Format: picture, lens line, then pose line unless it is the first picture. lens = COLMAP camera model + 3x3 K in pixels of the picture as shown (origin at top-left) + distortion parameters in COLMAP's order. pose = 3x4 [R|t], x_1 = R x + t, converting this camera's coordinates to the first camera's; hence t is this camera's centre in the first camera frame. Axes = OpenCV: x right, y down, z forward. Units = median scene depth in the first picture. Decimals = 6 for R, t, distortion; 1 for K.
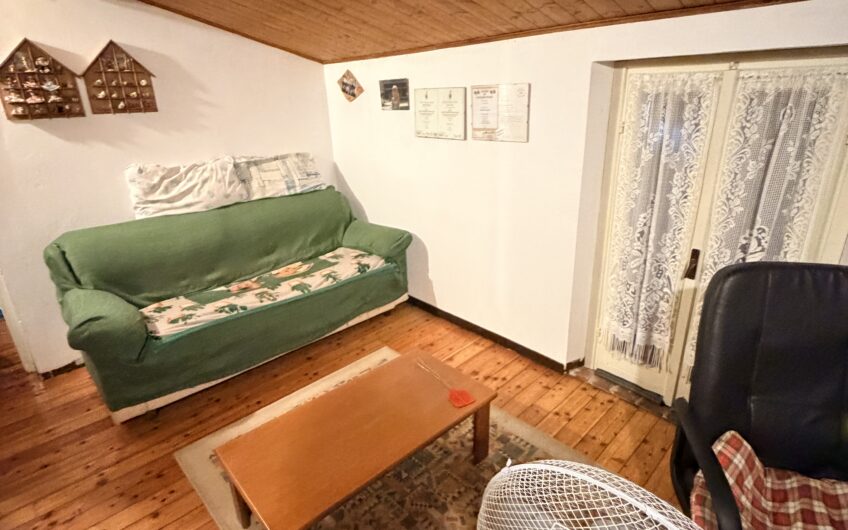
lens RADIAL K [[452.6, 0, 427.5], [0, 452.6, 263.9], [0, 0, 1]] dist [0.000152, -0.000606]
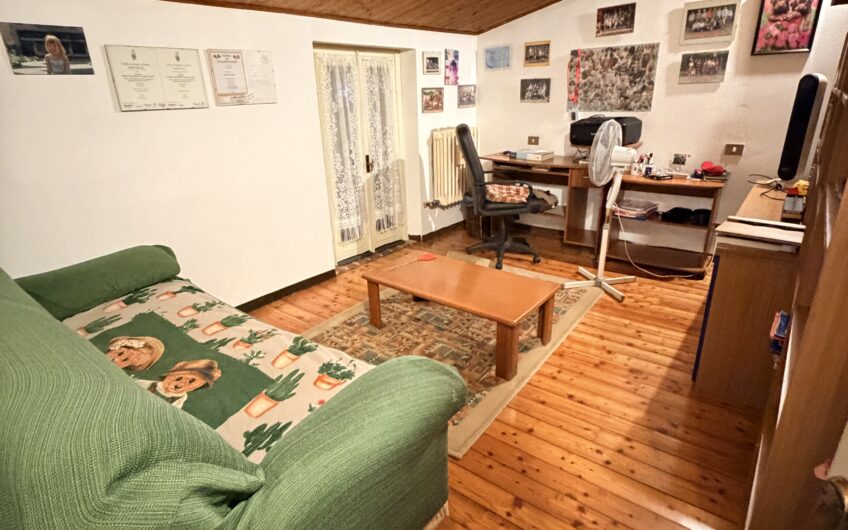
lens RADIAL K [[452.6, 0, 426.2], [0, 452.6, 263.0], [0, 0, 1]] dist [0.000152, -0.000606]
pose [[-0.145816, -0.323302, 0.934994, -0.944267], [0.376252, 0.855954, 0.354650, -0.159011], [-0.914971, 0.403507, -0.003169, 0.710502]]
